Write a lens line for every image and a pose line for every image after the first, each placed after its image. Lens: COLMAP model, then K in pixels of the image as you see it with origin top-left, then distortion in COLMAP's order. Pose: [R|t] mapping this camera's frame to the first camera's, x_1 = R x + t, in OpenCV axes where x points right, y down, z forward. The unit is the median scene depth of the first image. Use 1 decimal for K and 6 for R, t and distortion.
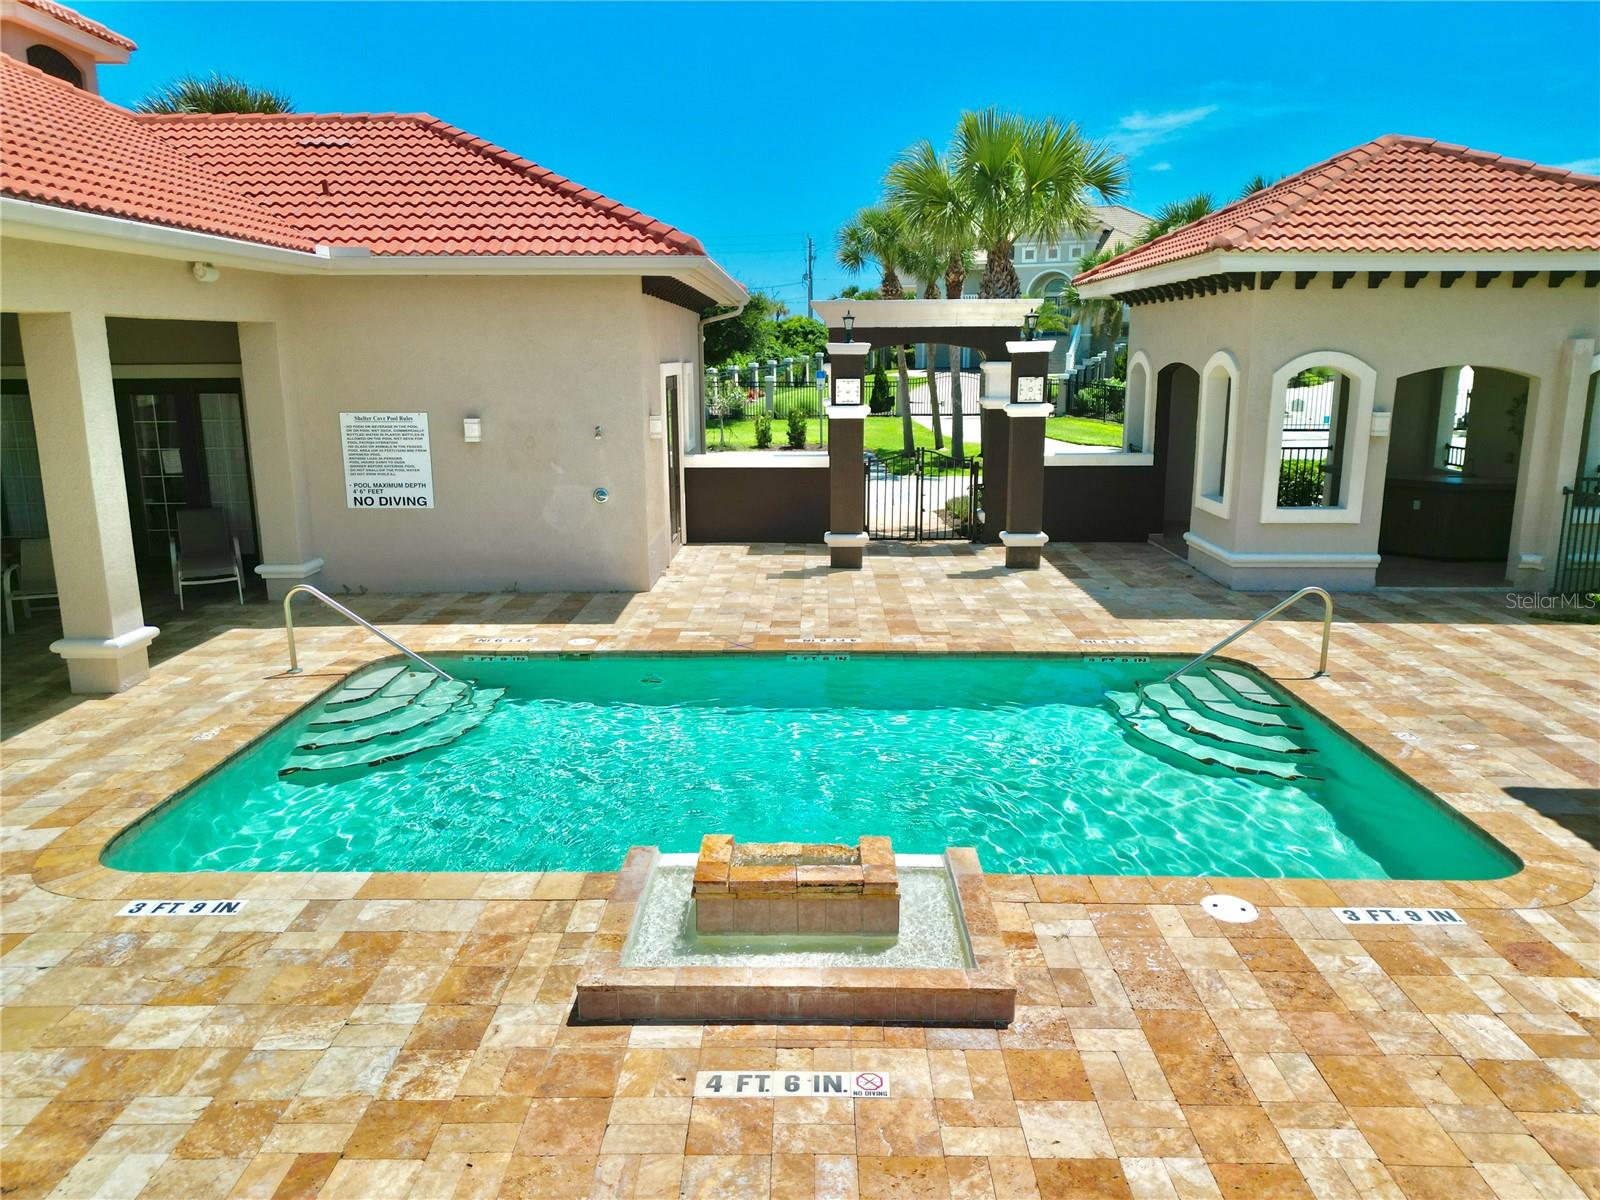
lens RADIAL K [[1138.6, 0, 800.0], [0, 1138.6, 600.0], [0, 0, 1]] dist [0.074241, -0.093998]
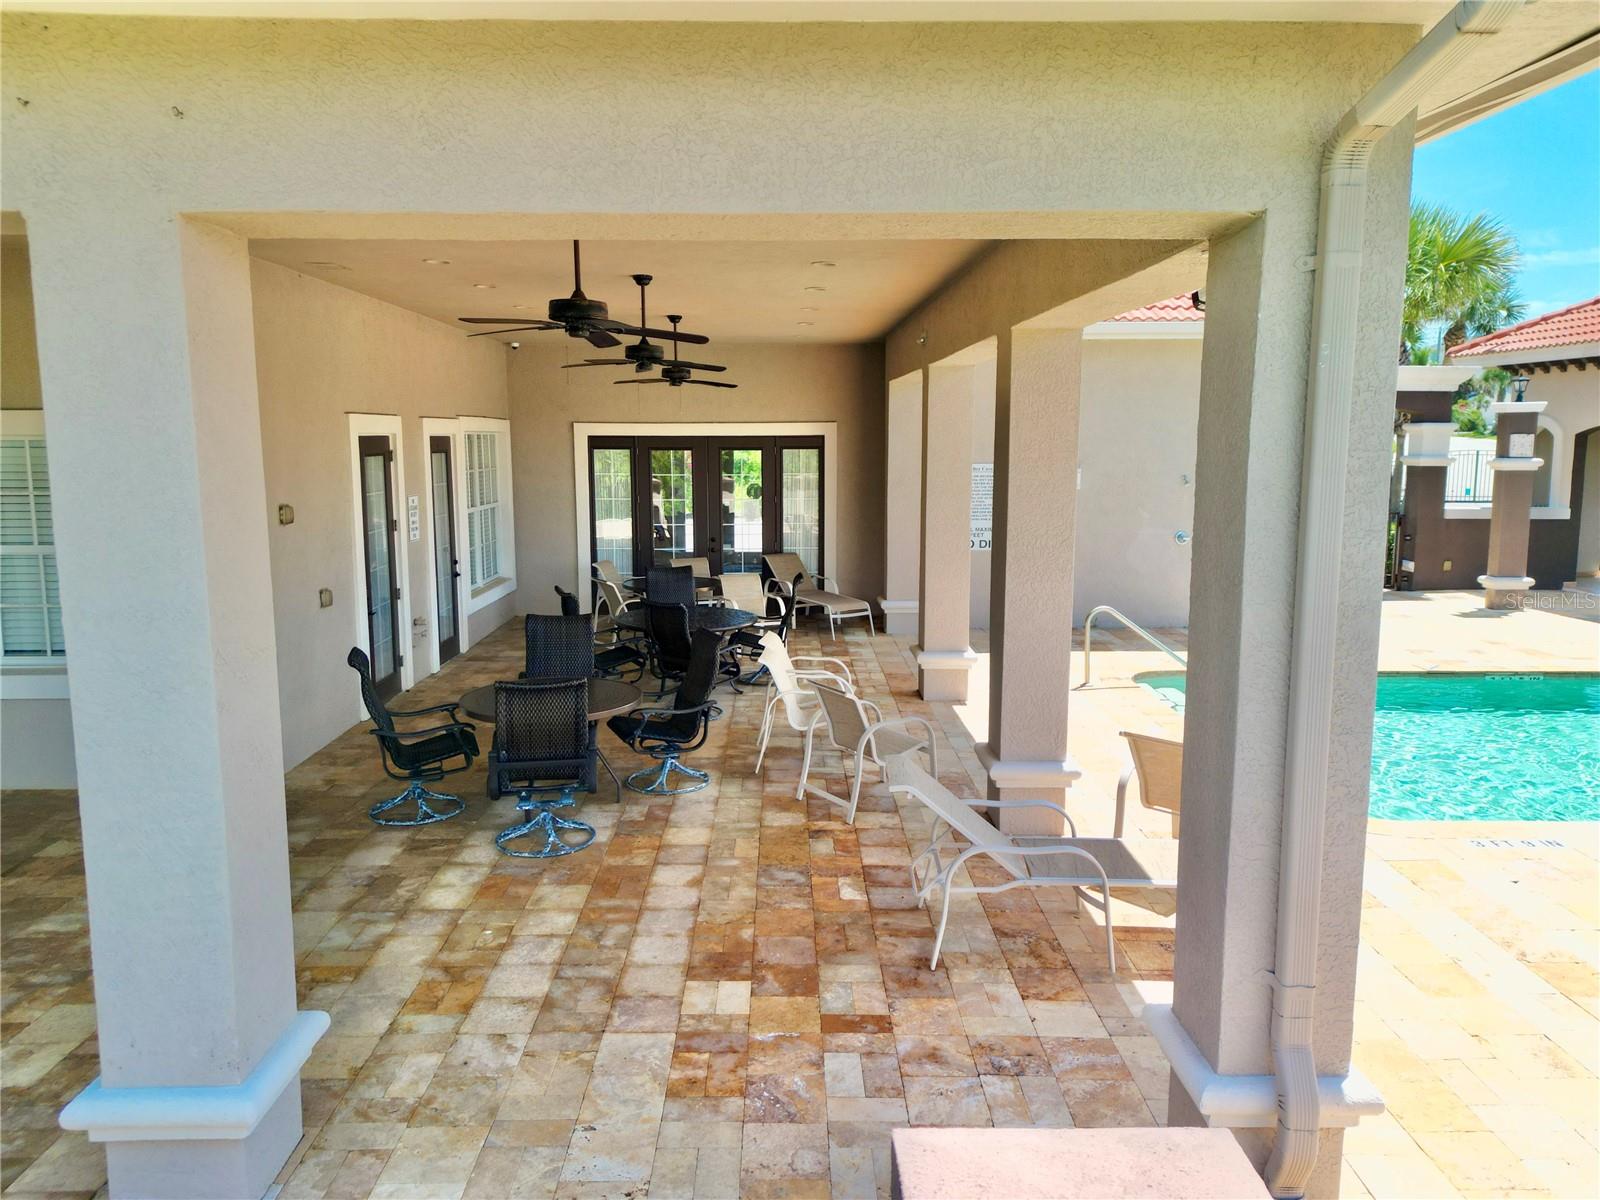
lens RADIAL K [[1138.6, 0, 800.0], [0, 1138.6, 600.0], [0, 0, 1]] dist [0.074241, -0.093998]
pose [[0.999786, 0.000156, 0.020665, -0.651548], [0.001299, 0.997520, -0.070368, 0.050420], [-0.020625, 0.070379, 0.997307, -0.091395]]
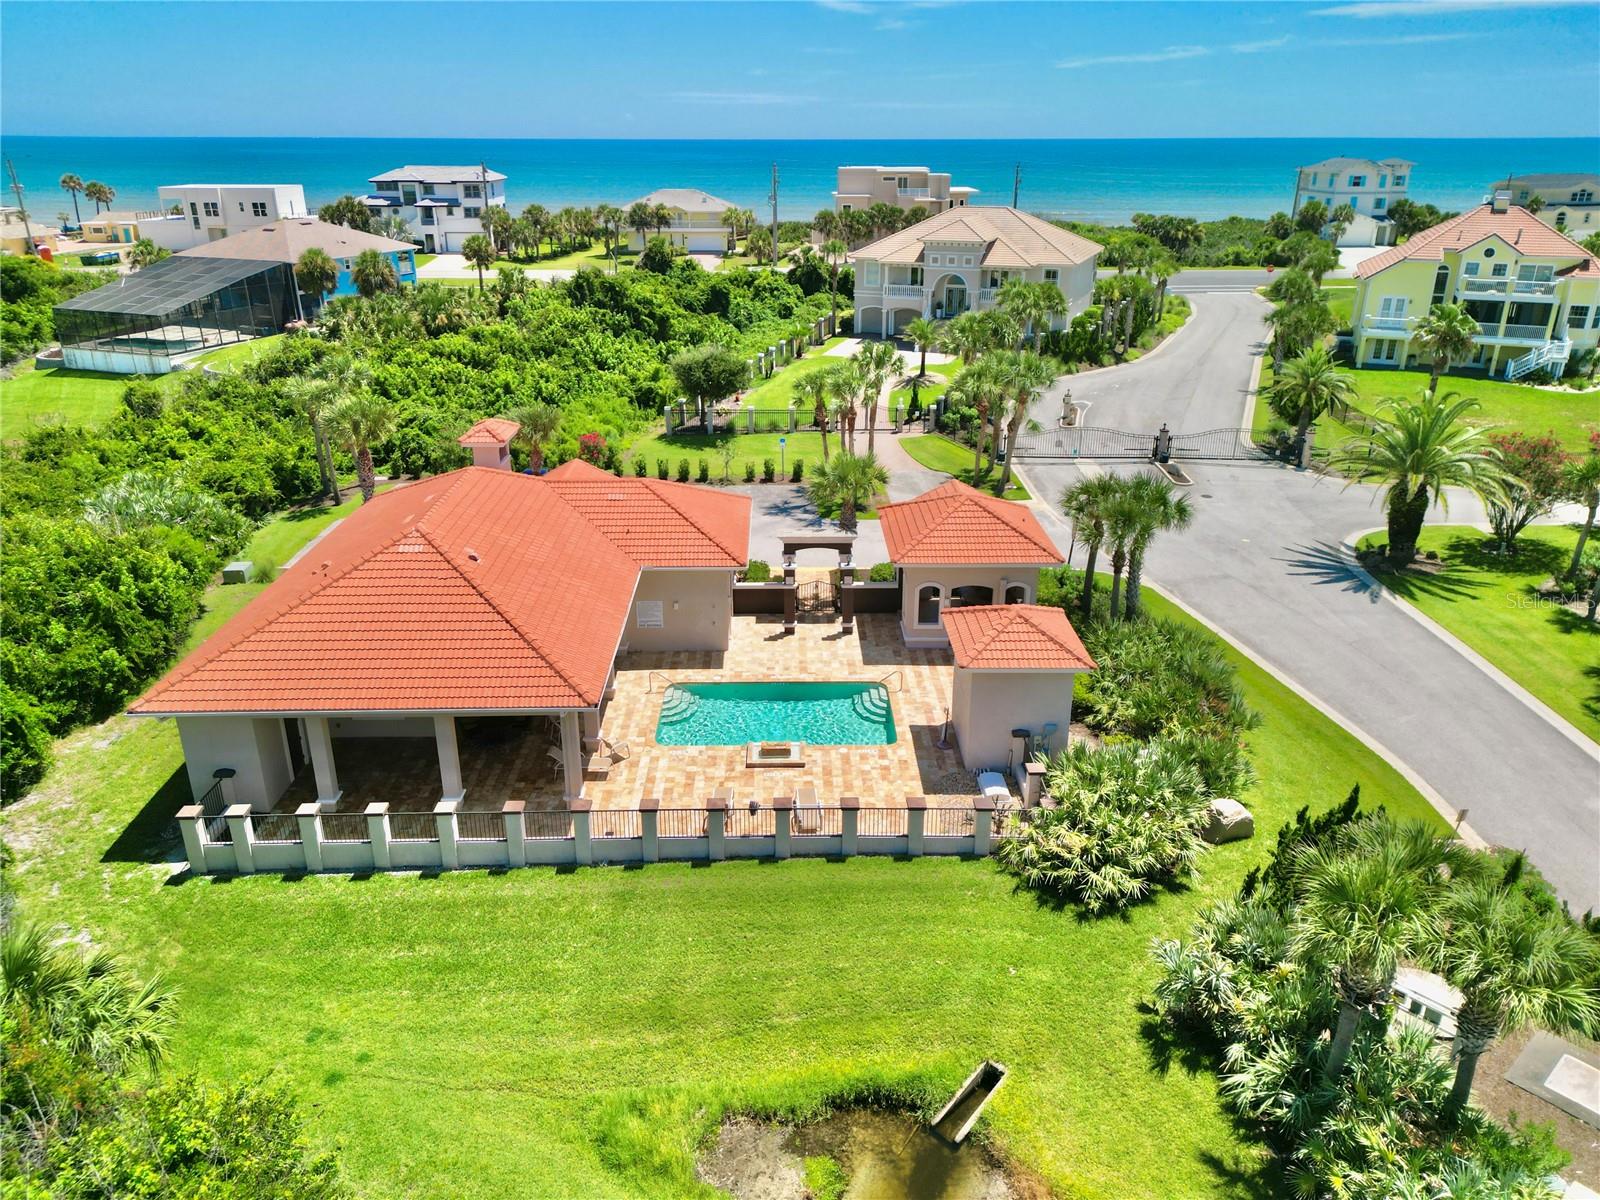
lens RADIAL K [[1138.6, 0, 800.0], [0, 1138.6, 600.0], [0, 0, 1]] dist [0.074241, -0.093998]
pose [[0.999564, -0.006482, 0.028796, -0.023622], [0.001479, 0.985357, 0.170499, -0.845286], [-0.029480, -0.170382, 0.984937, -2.628944]]
